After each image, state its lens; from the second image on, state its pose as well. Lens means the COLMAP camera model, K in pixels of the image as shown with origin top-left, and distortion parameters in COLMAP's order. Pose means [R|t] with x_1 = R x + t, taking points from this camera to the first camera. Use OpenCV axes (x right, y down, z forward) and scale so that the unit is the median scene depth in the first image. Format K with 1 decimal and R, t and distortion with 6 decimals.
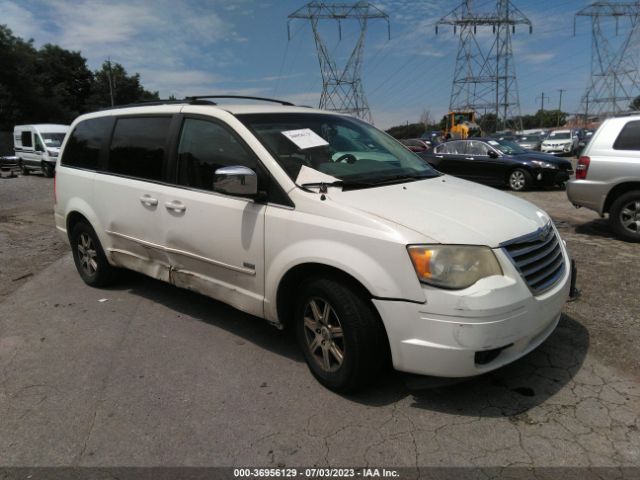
lens RADIAL K [[486.0, 0, 319.6], [0, 486.0, 240.2], [0, 0, 1]] dist [0.006883, 0.013069]
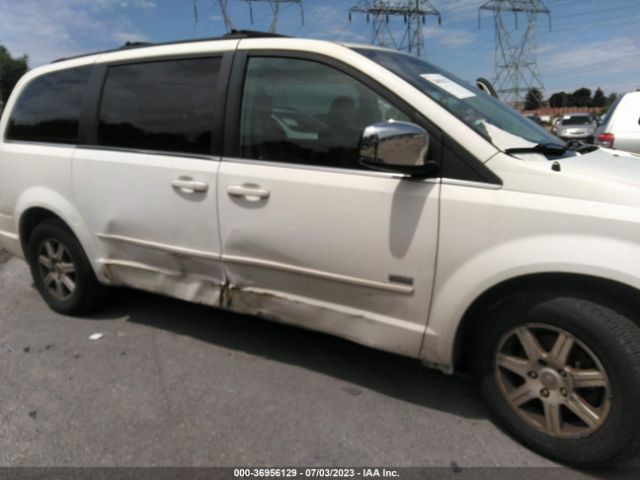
lens RADIAL K [[486.0, 0, 315.6], [0, 486.0, 242.2], [0, 0, 1]] dist [0.006883, 0.013069]
pose [[0.981410, -0.044207, 0.186764, -0.334607], [0.040489, 0.998899, 0.023675, -0.014602], [-0.187605, -0.015673, 0.982119, 0.348958]]
